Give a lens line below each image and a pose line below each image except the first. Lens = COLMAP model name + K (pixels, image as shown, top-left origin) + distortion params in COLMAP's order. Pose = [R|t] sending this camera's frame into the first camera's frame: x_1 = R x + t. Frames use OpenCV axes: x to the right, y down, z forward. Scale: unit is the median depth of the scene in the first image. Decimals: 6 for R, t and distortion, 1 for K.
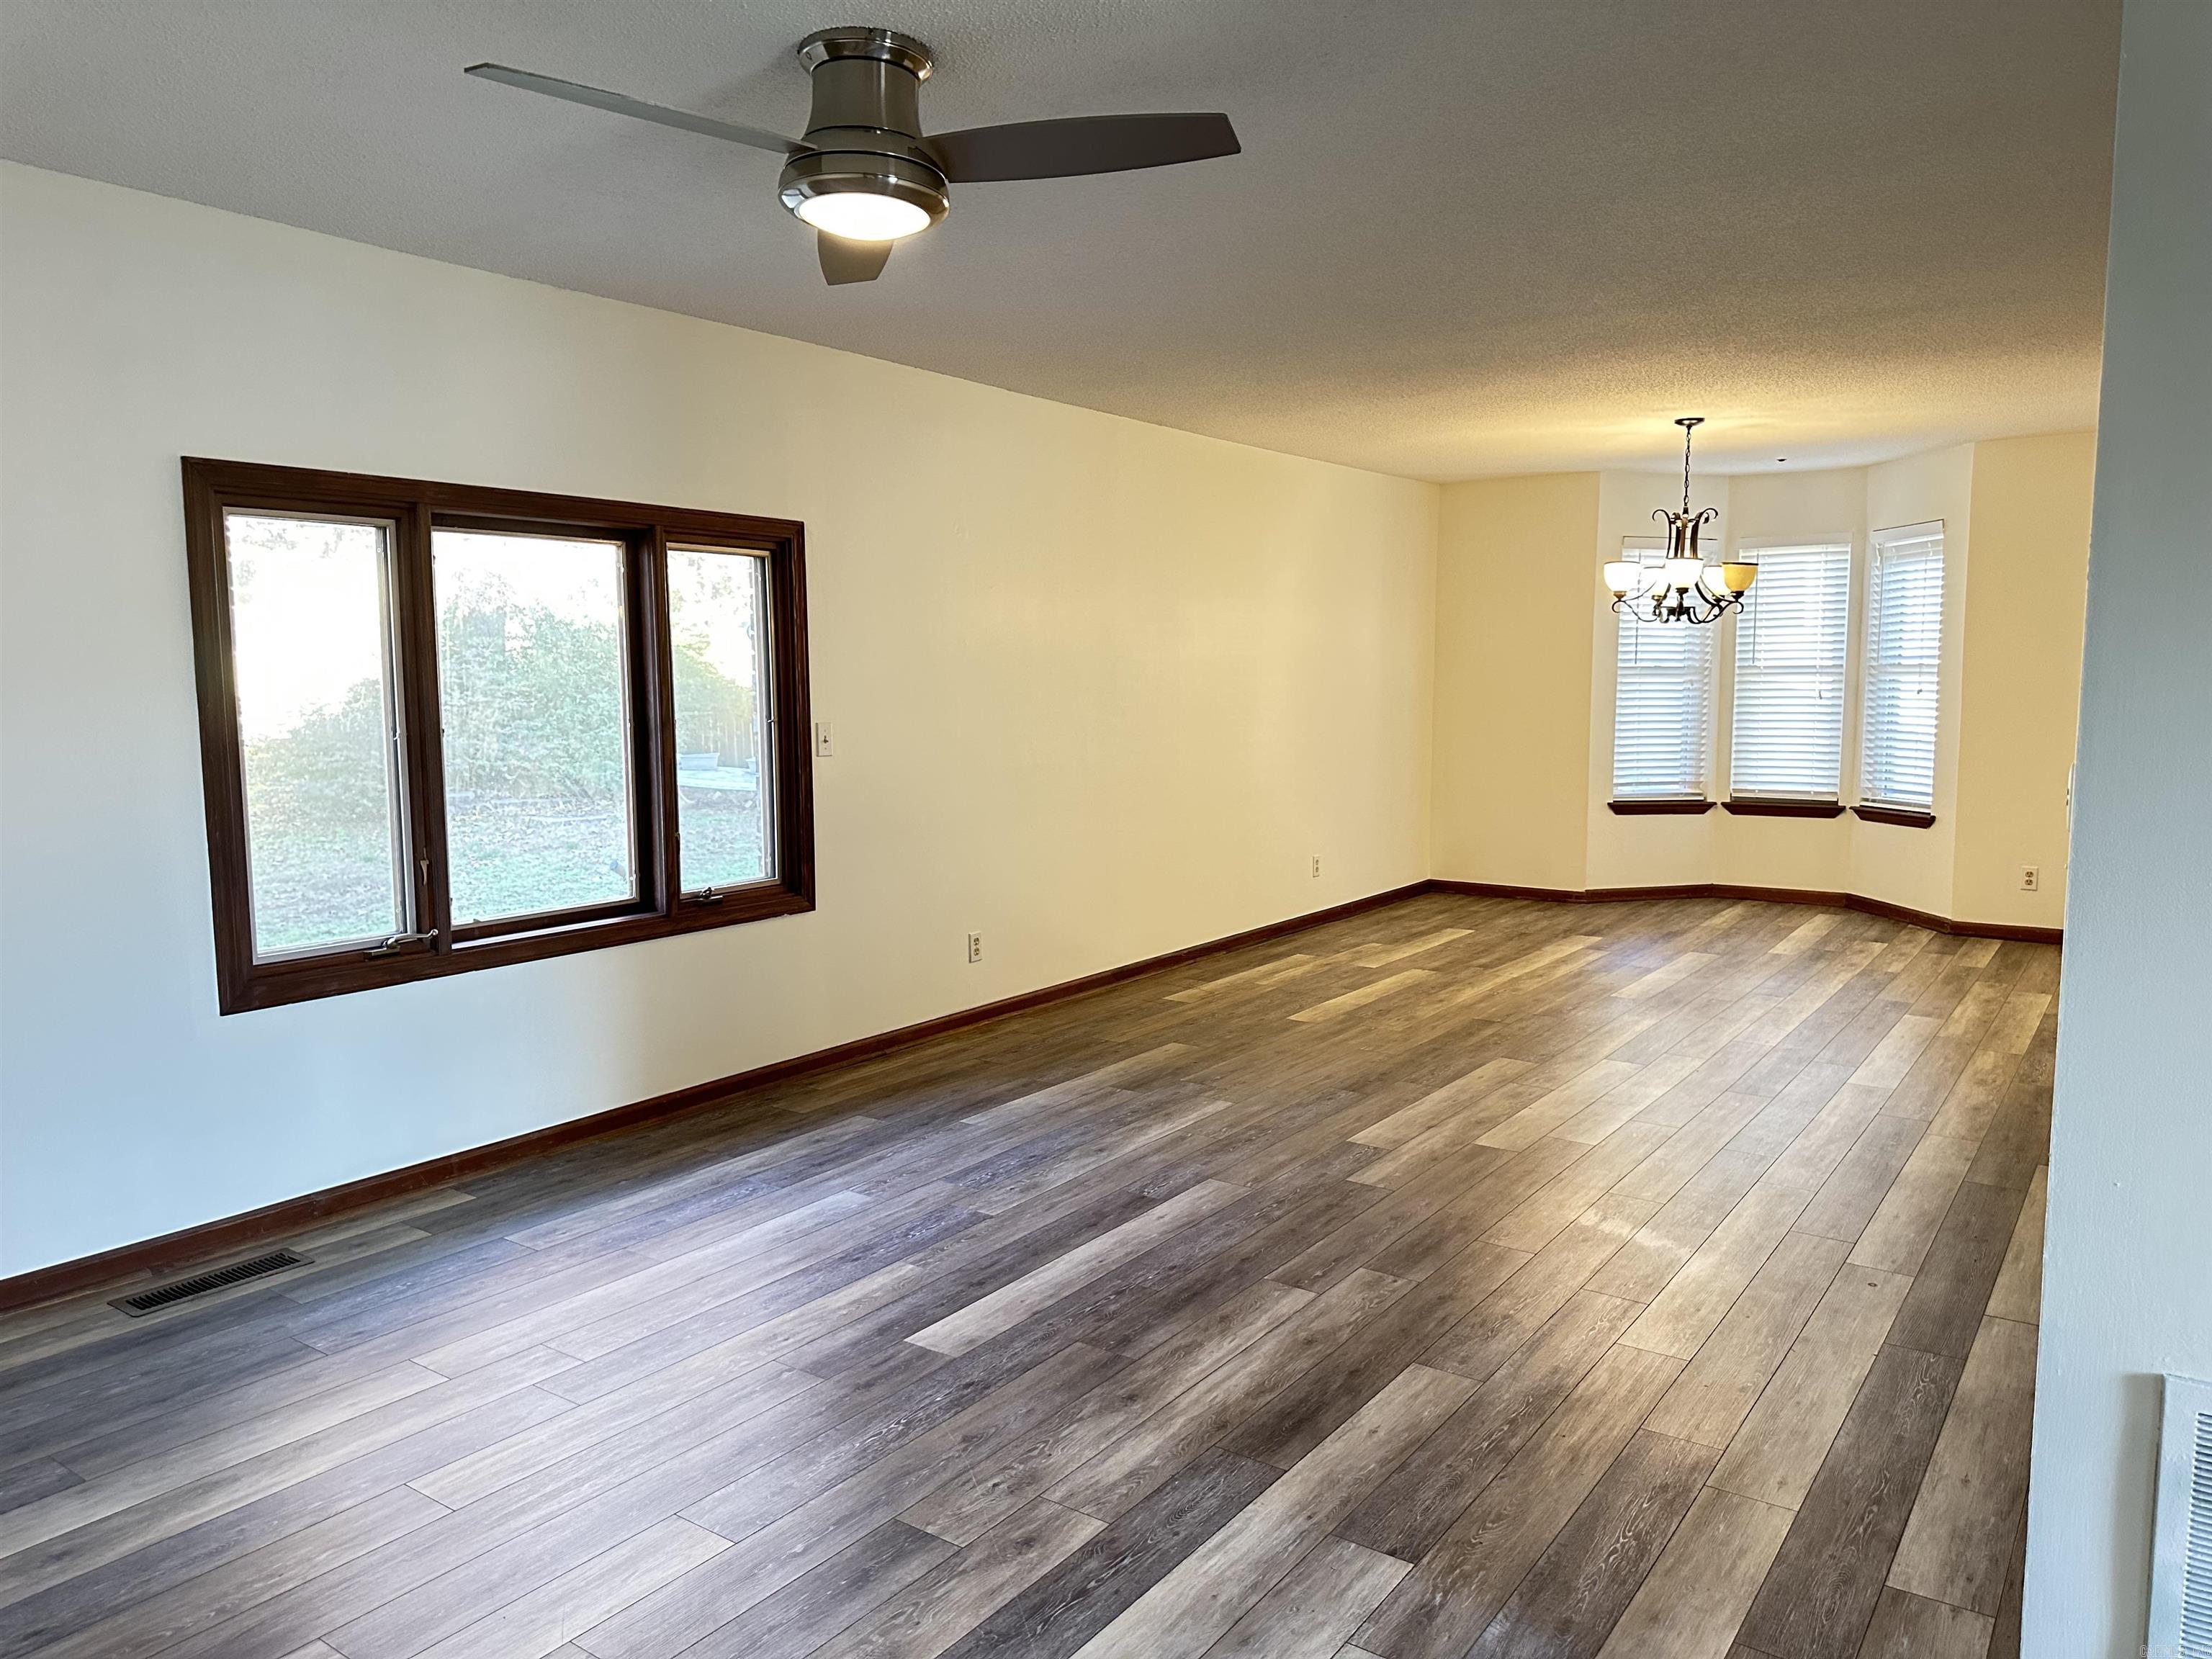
lens RADIAL K [[1547.8, 0, 1106.0], [0, 1547.8, 829.5], [0, 0, 1]] dist [0.085125, -0.103535]
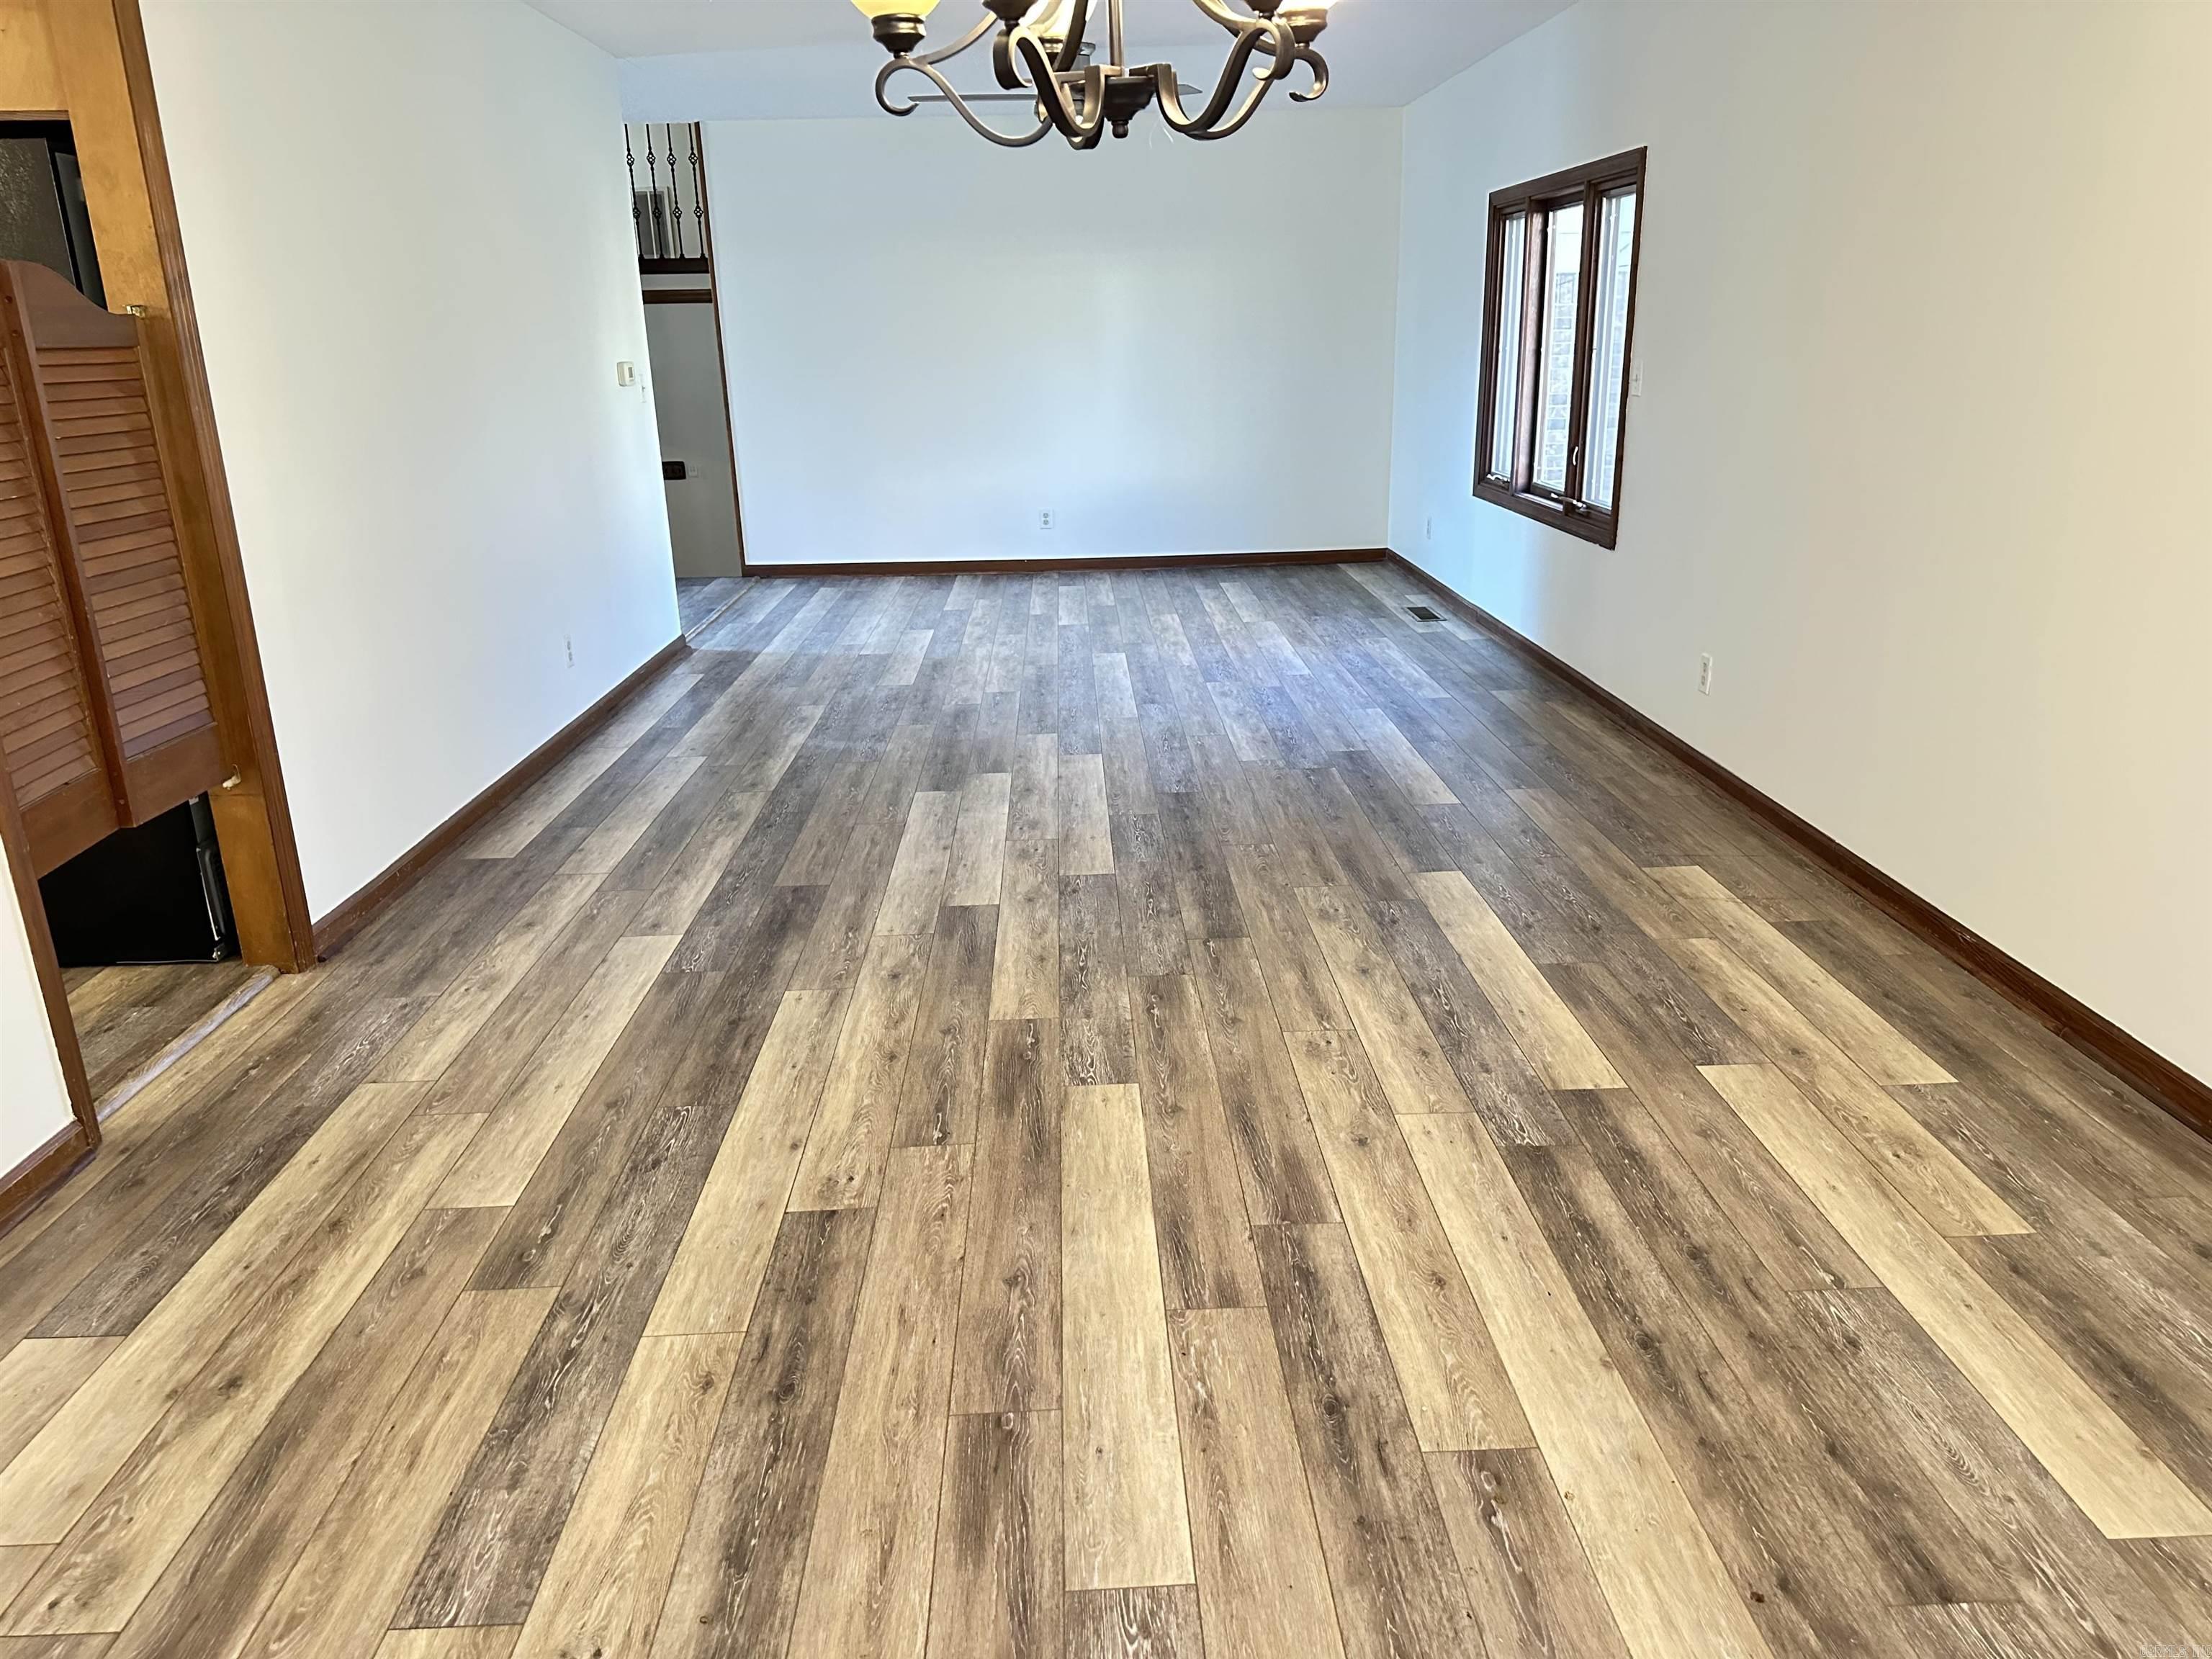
lens RADIAL K [[1541.3, 0, 1112.4], [0, 1541.3, 843.7], [0, 0, 1]] dist [0.164582, -0.294948]
pose [[-0.796980, 0.209712, -0.566431, 0.745125], [-0.039470, 0.917703, 0.395301, -0.178106], [0.602715, 0.337404, -0.723113, 1.701077]]
